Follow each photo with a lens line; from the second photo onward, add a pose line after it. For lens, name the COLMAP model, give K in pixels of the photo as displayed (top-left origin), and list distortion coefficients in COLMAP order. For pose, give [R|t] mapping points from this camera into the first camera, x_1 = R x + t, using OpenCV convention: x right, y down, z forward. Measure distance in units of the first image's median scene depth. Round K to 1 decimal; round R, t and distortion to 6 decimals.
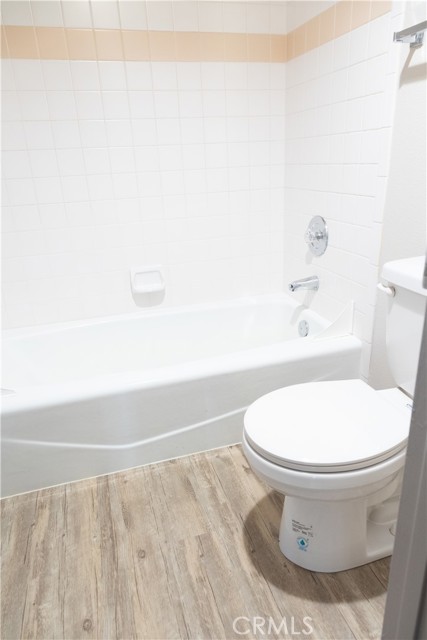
lens RADIAL K [[459.7, 0, 216.7], [0, 459.7, 323.8], [0, 0, 1]] dist [0.024196, -0.001072]
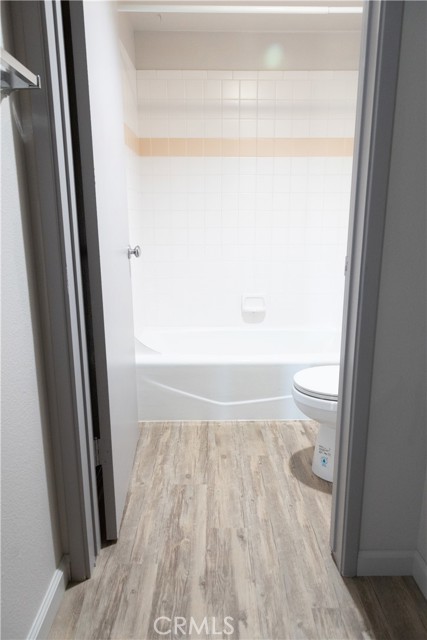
lens RADIAL K [[459.7, 0, 211.1], [0, 459.7, 319.7], [0, 0, 1]] dist [0.024196, -0.001072]
pose [[0.958785, 0.106580, -0.263385, 0.154823], [-0.138901, 0.984481, -0.107259, 0.193162], [0.247866, 0.139423, 0.958709, -0.564652]]
